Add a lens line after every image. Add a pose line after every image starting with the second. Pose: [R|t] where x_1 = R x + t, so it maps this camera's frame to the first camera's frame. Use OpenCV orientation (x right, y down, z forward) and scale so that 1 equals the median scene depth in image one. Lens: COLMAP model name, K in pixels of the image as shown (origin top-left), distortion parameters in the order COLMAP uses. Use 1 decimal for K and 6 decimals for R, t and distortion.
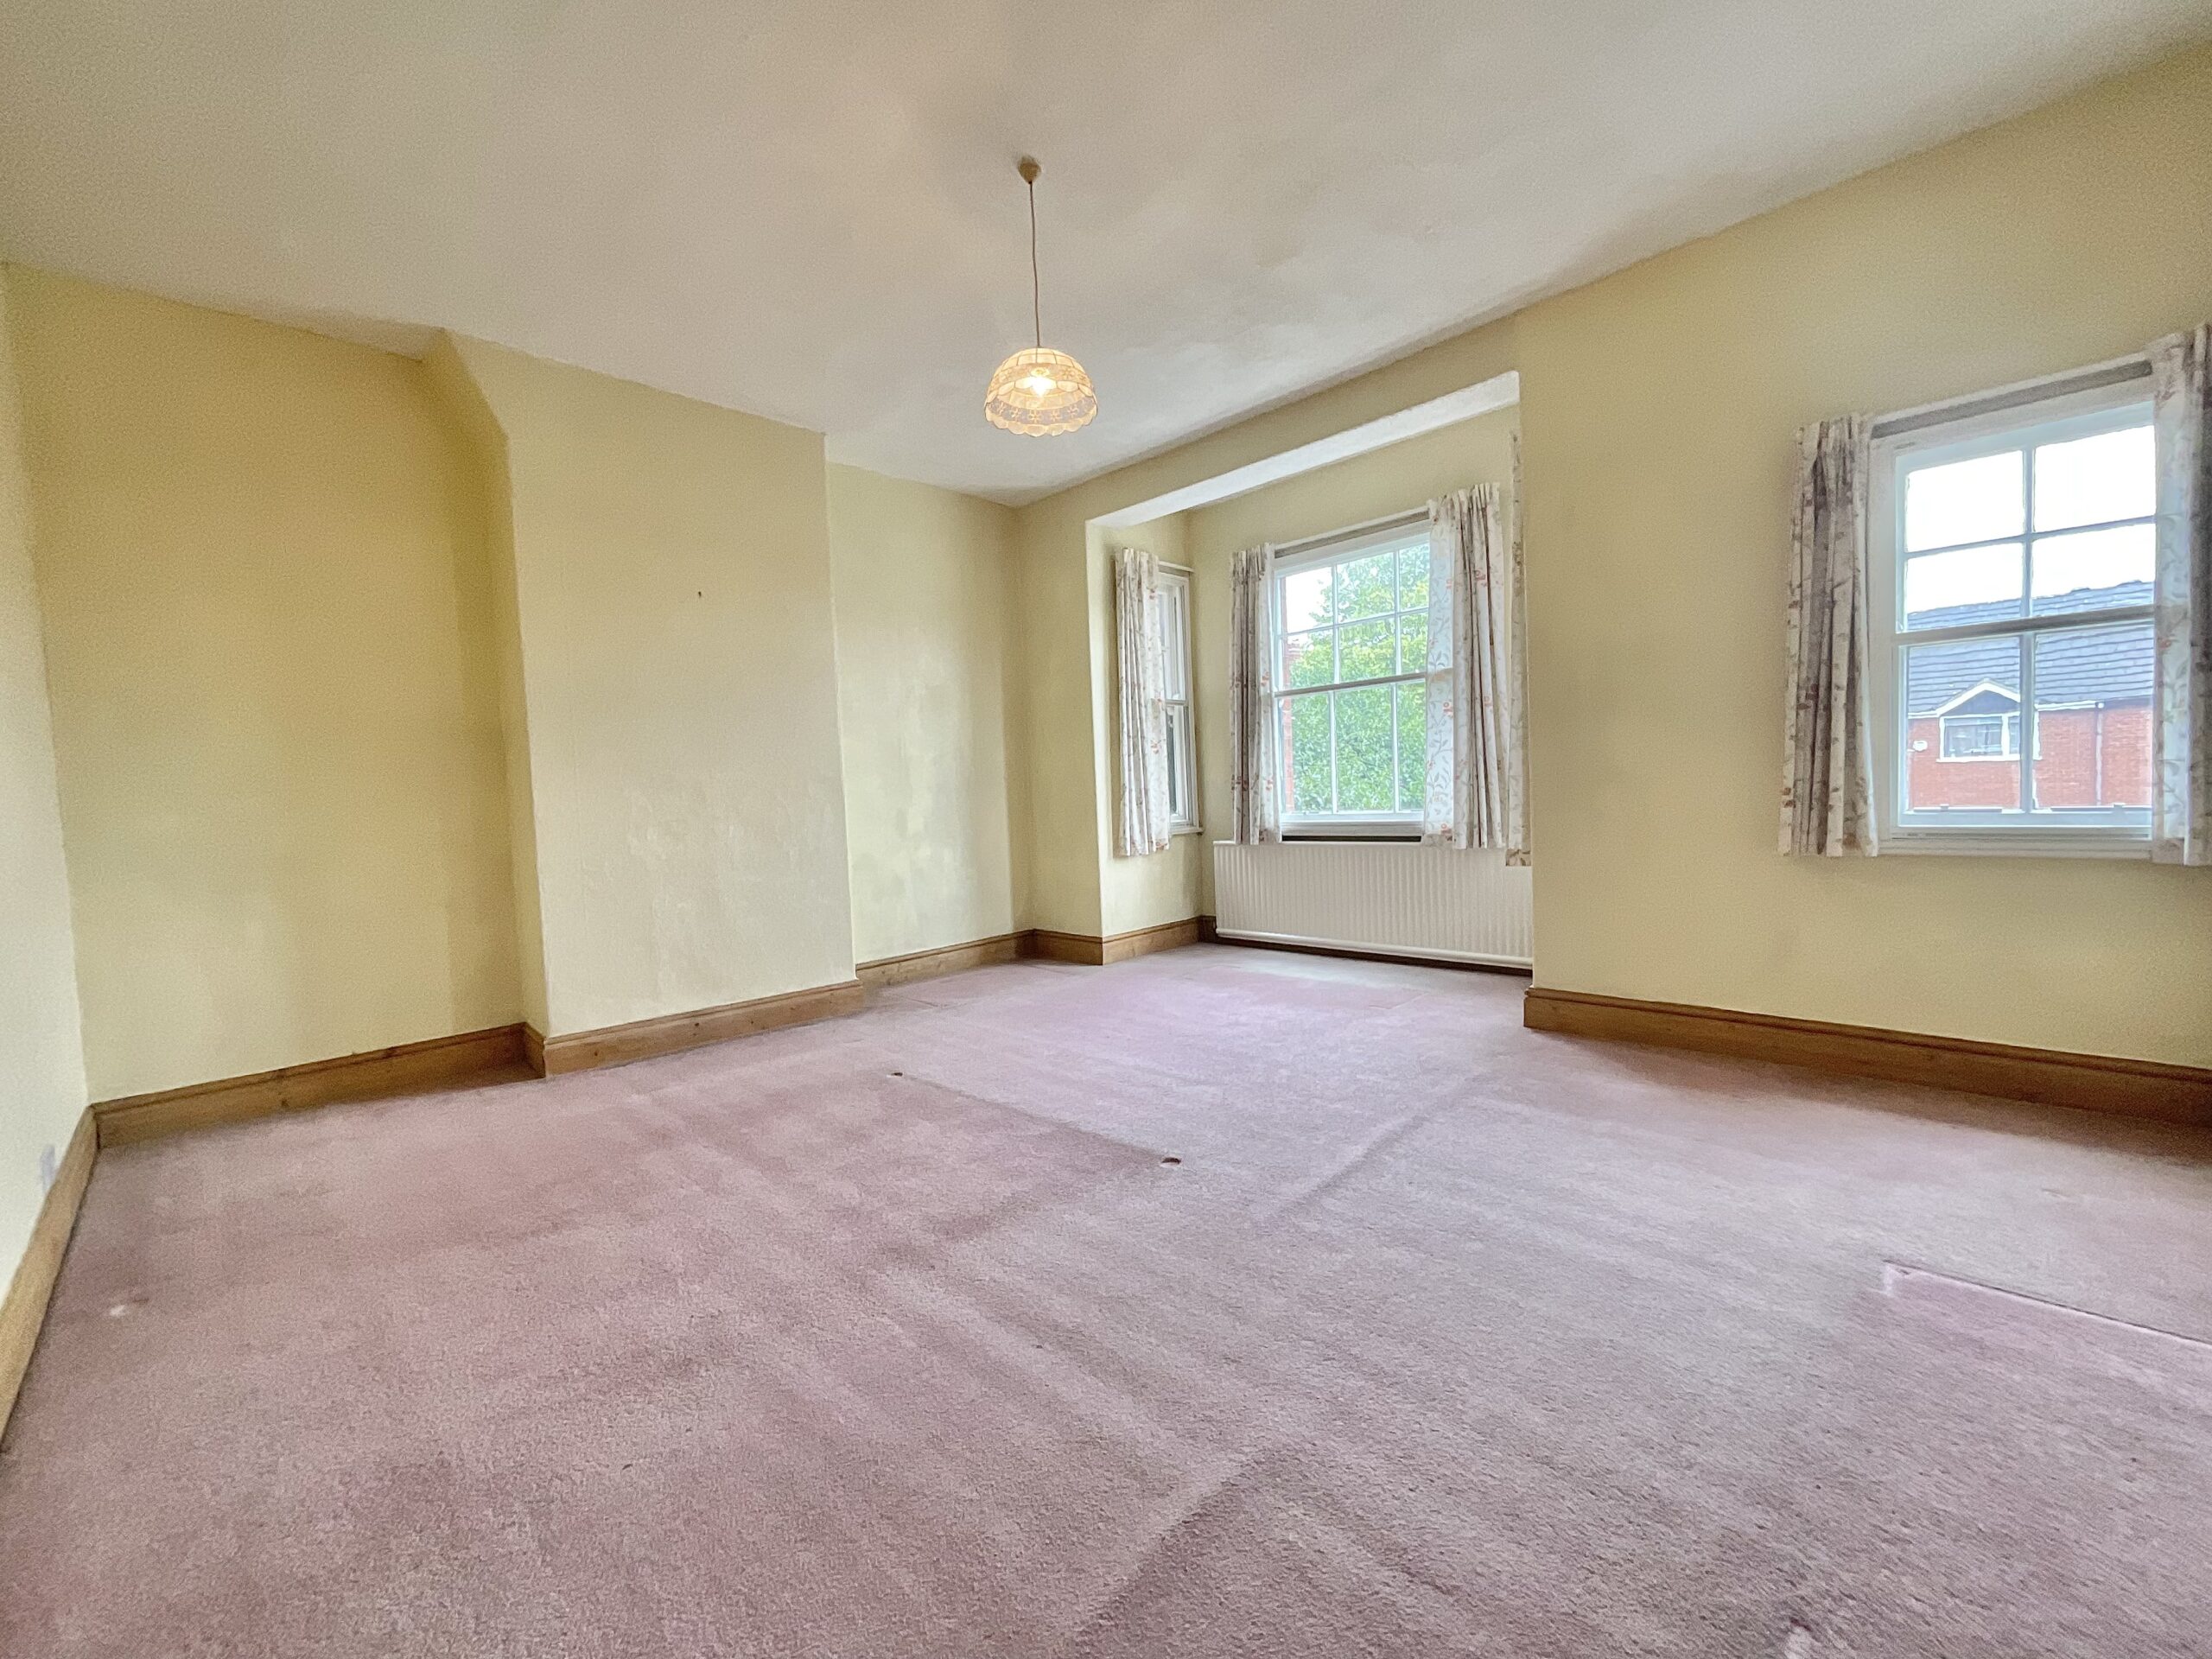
lens RADIAL K [[897.4, 0, 1106.0], [0, 897.4, 829.5], [0, 0, 1]] dist [-0.019044, 0.017883]
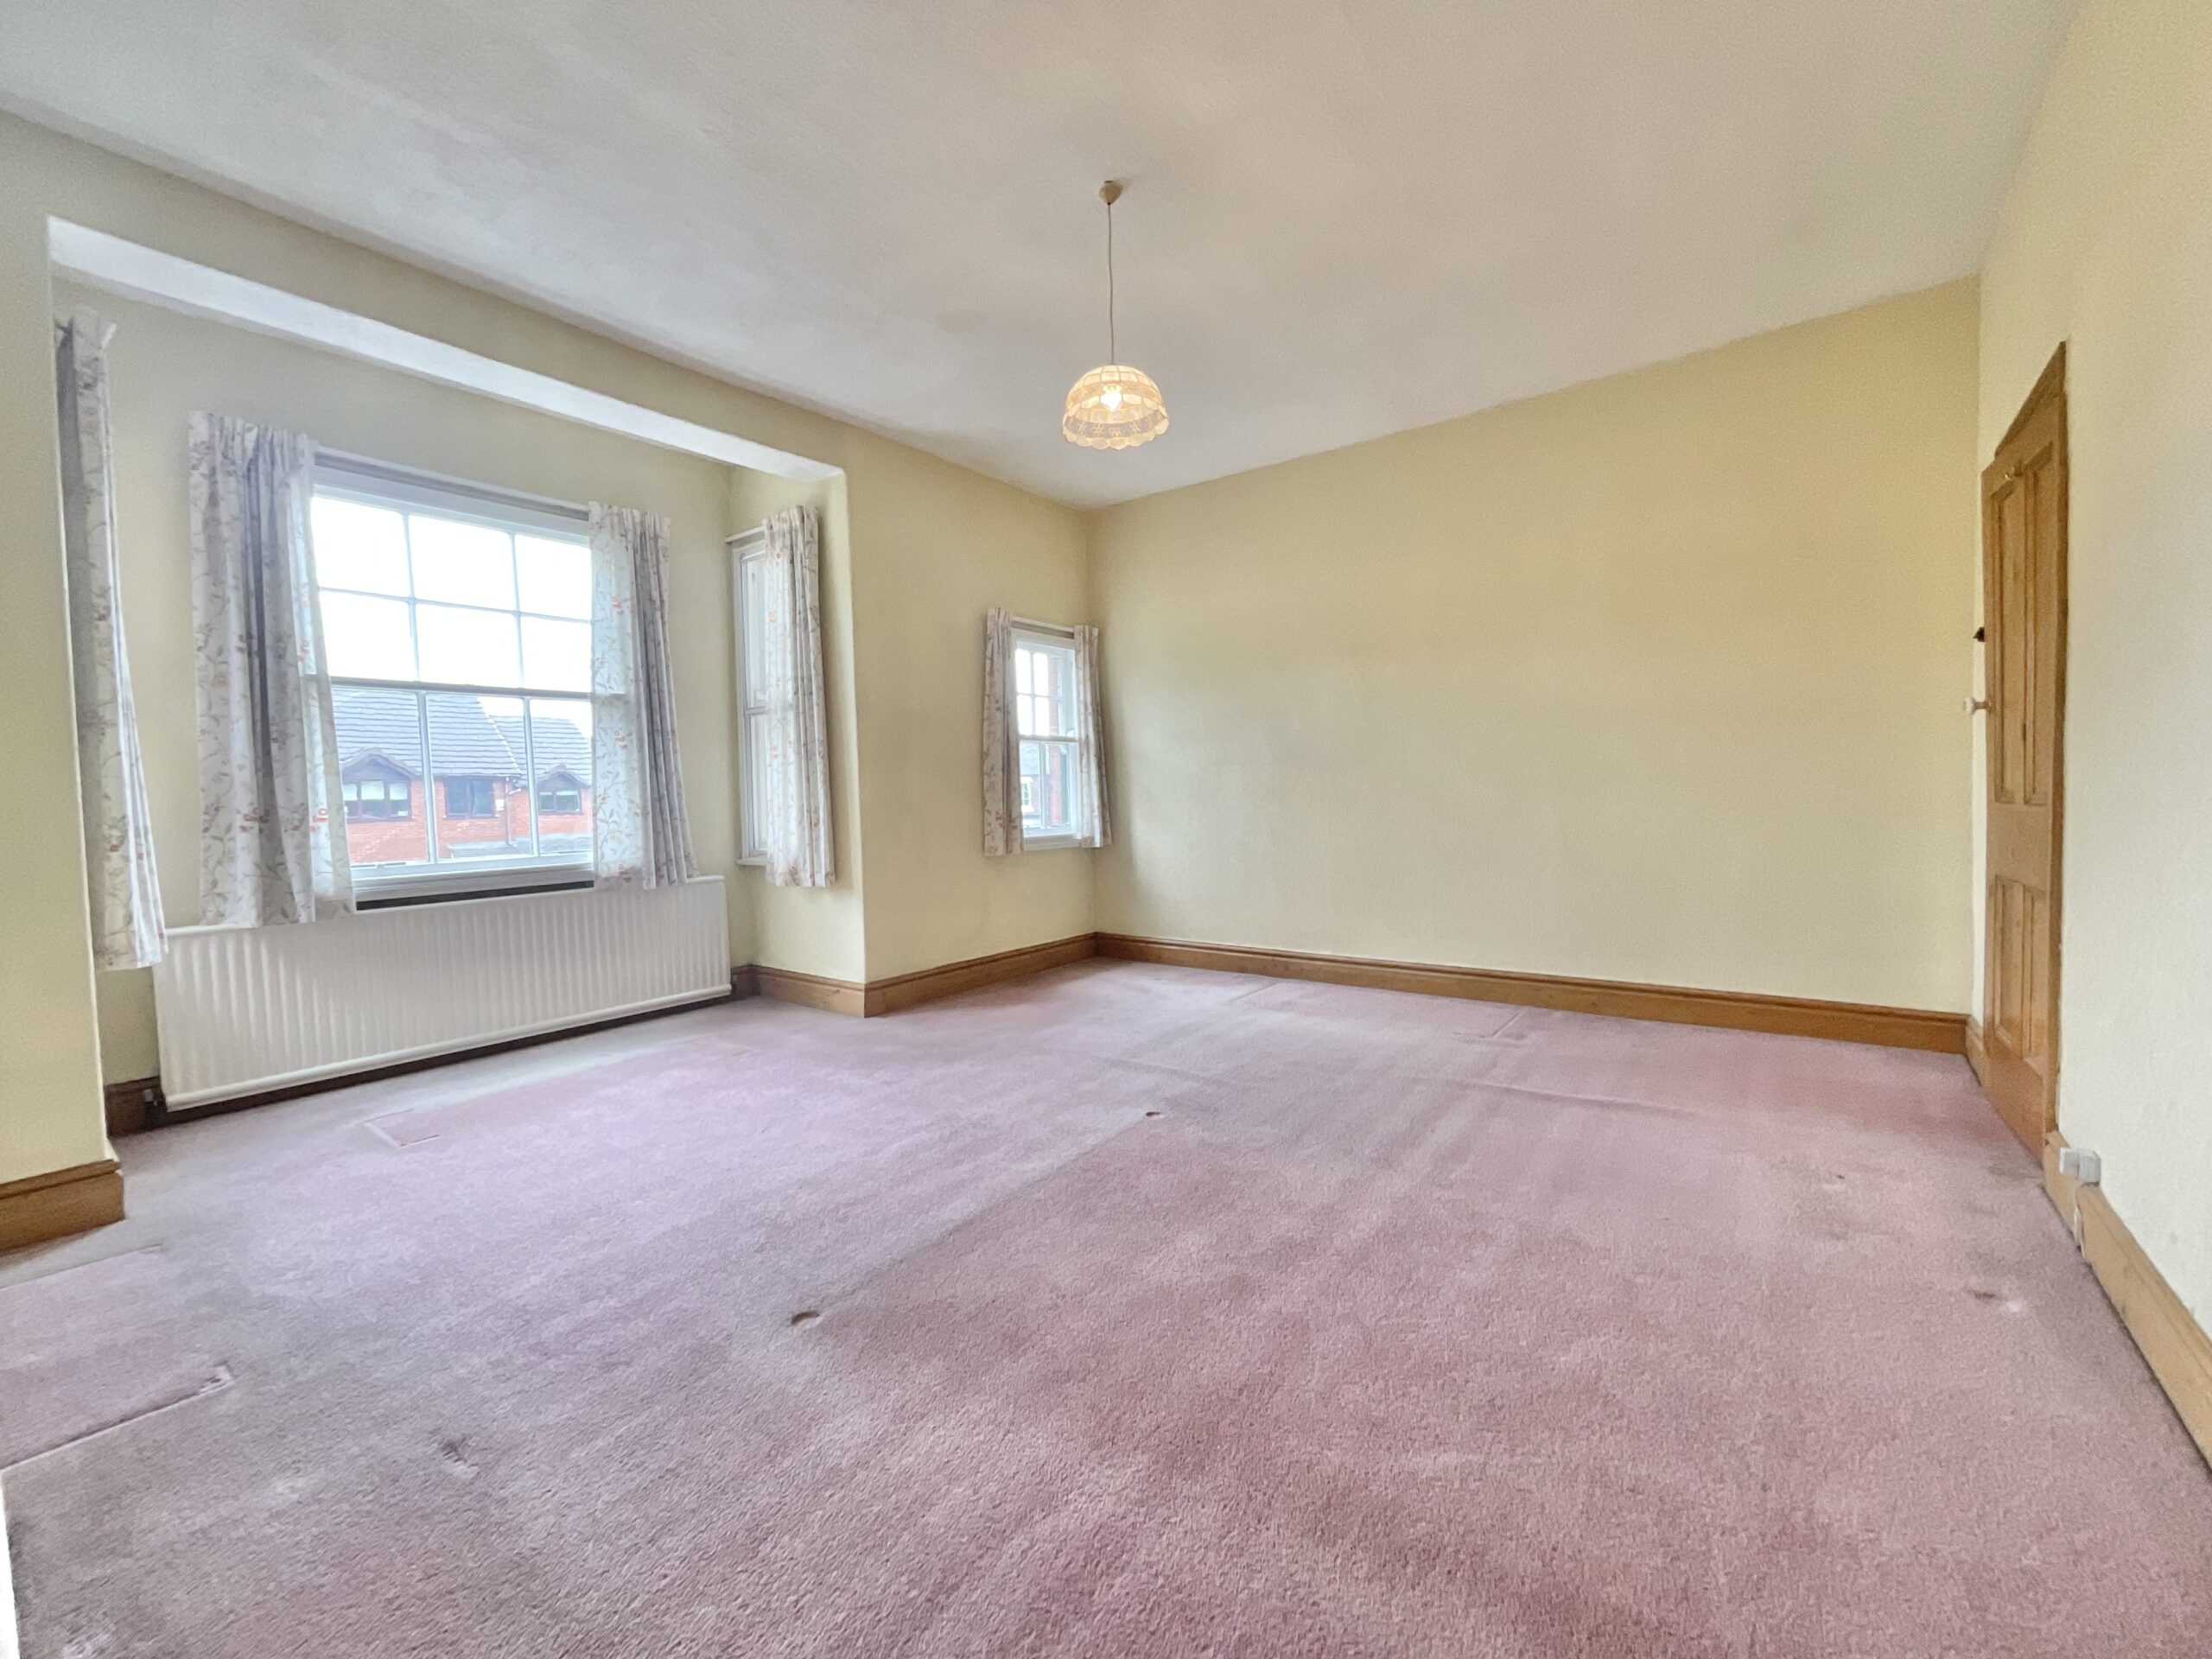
lens RADIAL K [[897.4, 0, 1106.0], [0, 897.4, 829.5], [0, 0, 1]] dist [-0.019044, 0.017883]
pose [[-0.124798, 0.003180, 0.992177, -0.572165], [0.075473, 0.997128, 0.006297, -0.009903], [-0.989307, 0.075669, -0.124680, 0.618682]]
